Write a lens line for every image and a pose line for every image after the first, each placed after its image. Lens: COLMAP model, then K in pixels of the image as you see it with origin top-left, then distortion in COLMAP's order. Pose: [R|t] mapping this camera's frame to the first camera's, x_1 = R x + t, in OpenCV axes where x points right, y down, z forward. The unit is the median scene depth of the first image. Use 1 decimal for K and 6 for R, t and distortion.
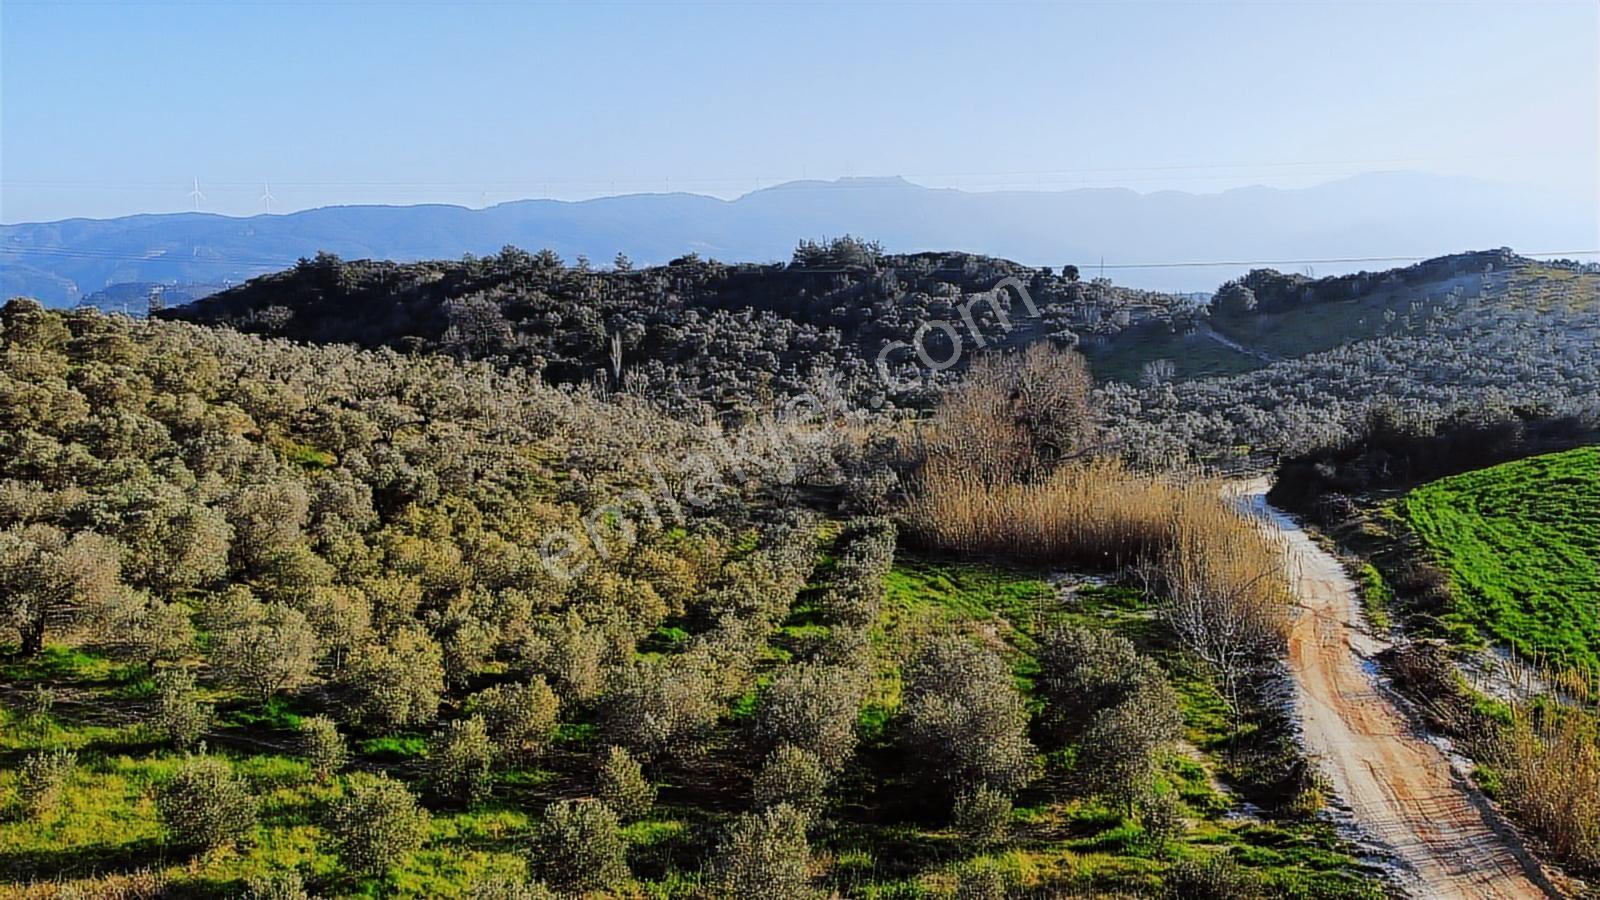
lens RADIAL K [[1209.4, 0, 795.0], [0, 1209.4, 449.9], [0, 0, 1]] dist [-0.001165, -0.006205]
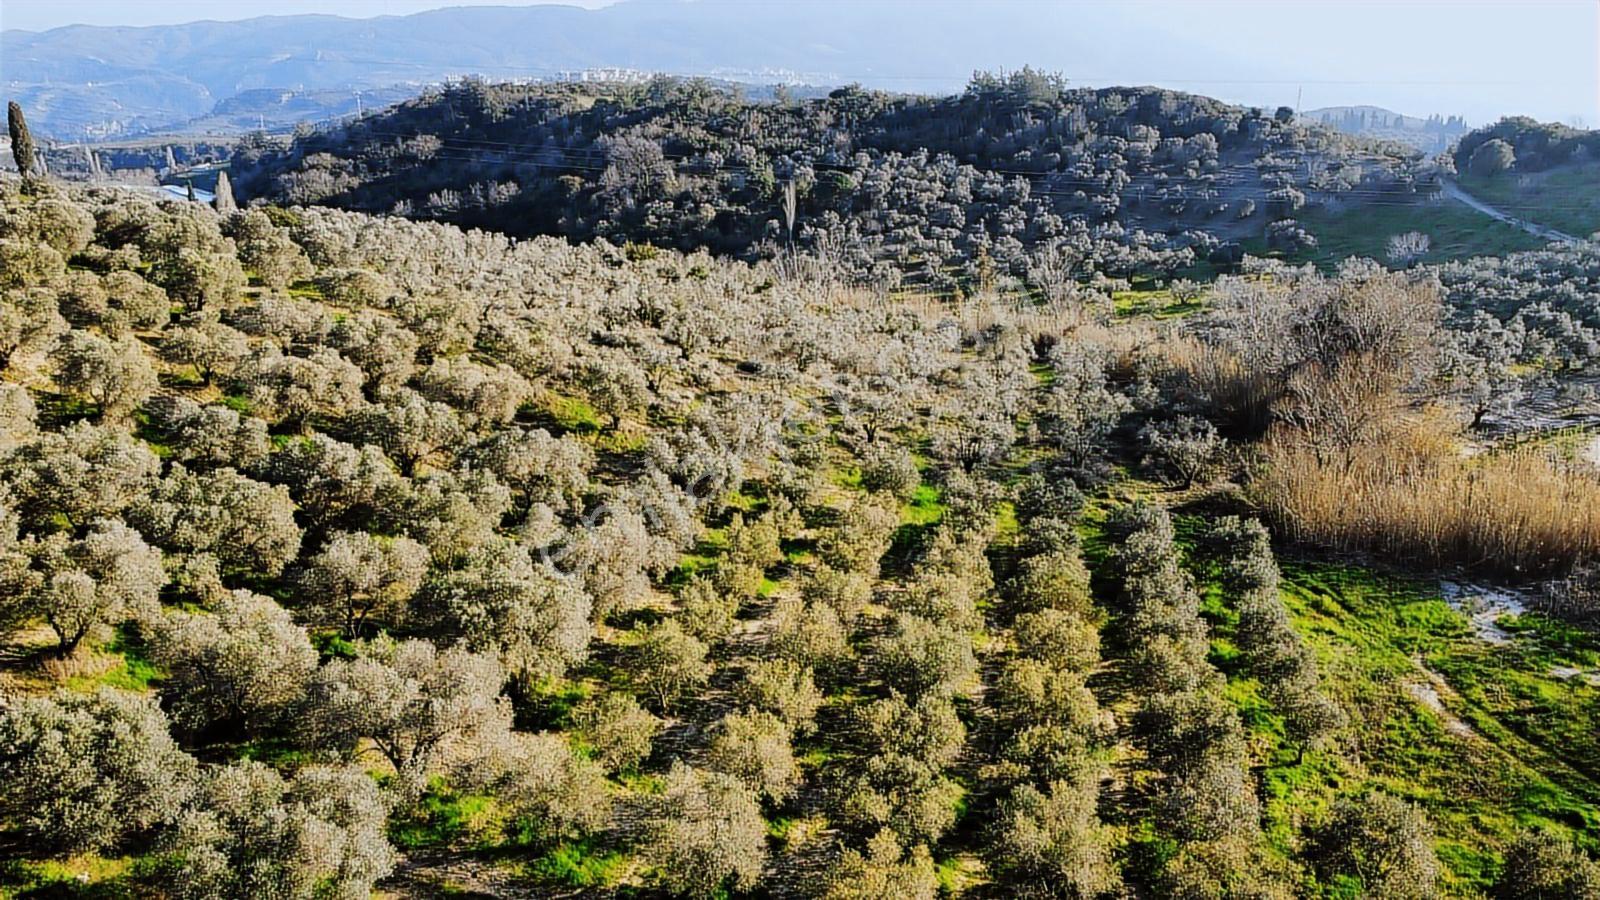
lens RADIAL K [[1209.4, 0, 794.4], [0, 1209.4, 450.0], [0, 0, 1]] dist [-0.001165, -0.006205]
pose [[0.995350, 0.029967, -0.091548, -0.128935], [-0.015565, 0.987924, 0.154157, -0.089001], [0.095062, -0.152016, 0.983796, 0.101125]]
